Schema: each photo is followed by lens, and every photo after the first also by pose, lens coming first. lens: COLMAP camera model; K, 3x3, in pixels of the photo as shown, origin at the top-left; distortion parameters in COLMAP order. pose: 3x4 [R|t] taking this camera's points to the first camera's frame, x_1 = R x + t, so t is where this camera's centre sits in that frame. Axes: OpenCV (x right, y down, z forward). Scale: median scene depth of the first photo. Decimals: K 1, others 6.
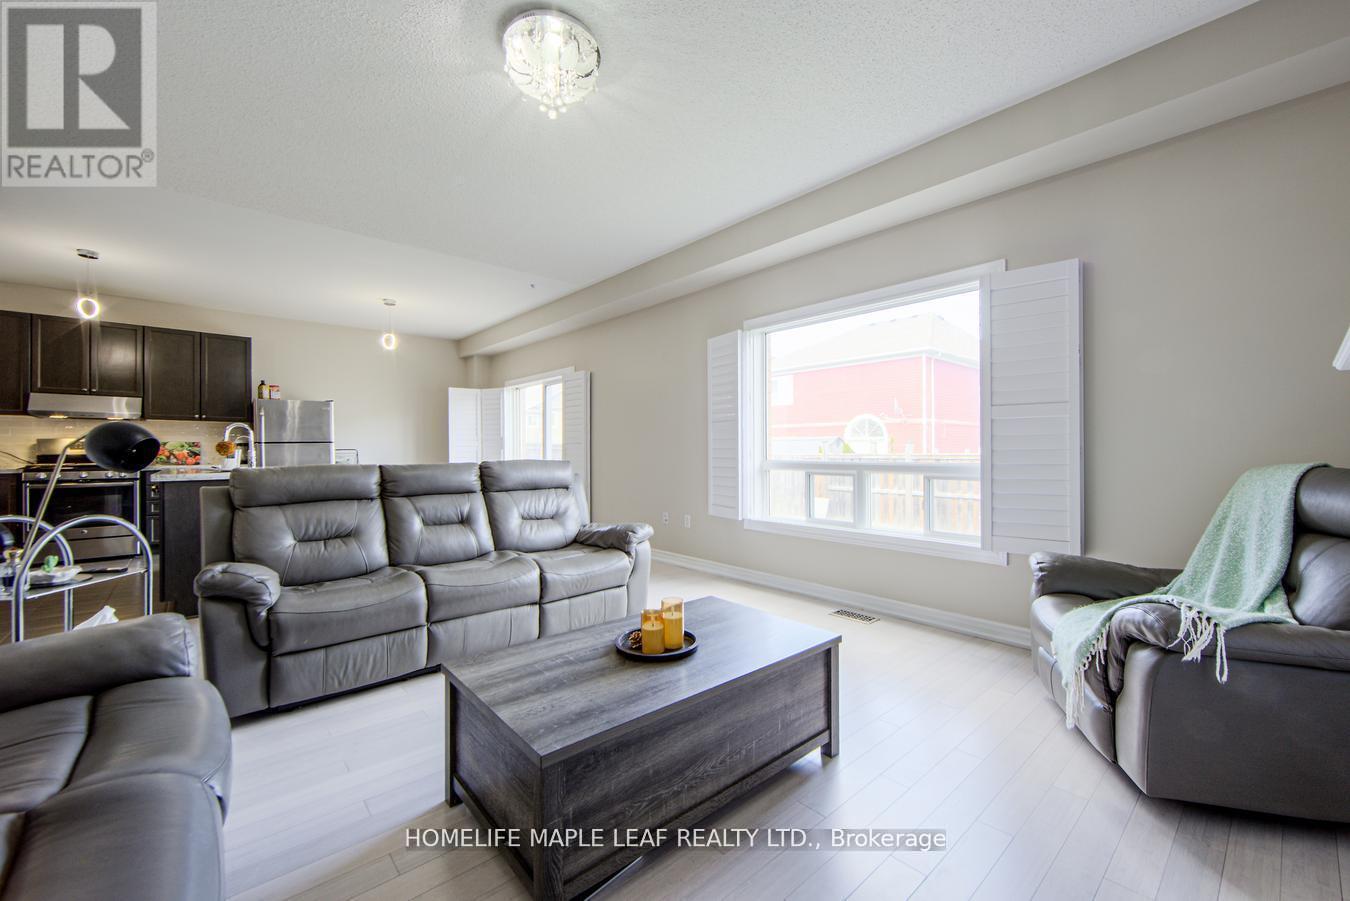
lens RADIAL K [[542.9, 0, 682.2], [0, 542.9, 443.9], [0, 0, 1]] dist [-0.000685, -0.000176]
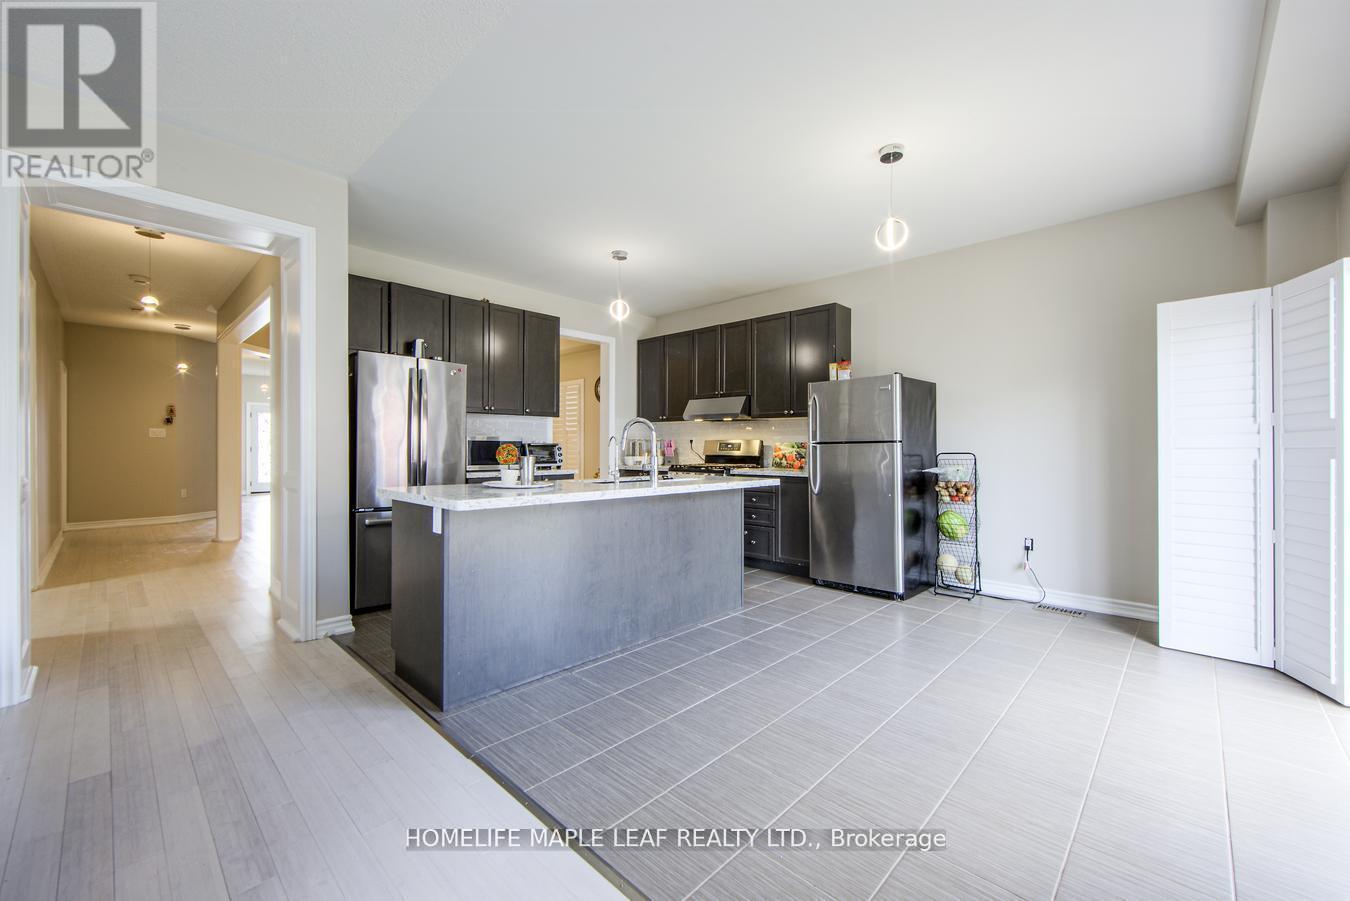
lens RADIAL K [[542.9, 0, 682.2], [0, 542.9, 443.9], [0, 0, 1]] dist [-0.000685, -0.000176]
pose [[0.087993, 0.001225, -0.996120, -0.074096], [0.005428, 0.999984, 0.001709, -0.003663], [0.996106, -0.005557, 0.087985, 0.758302]]
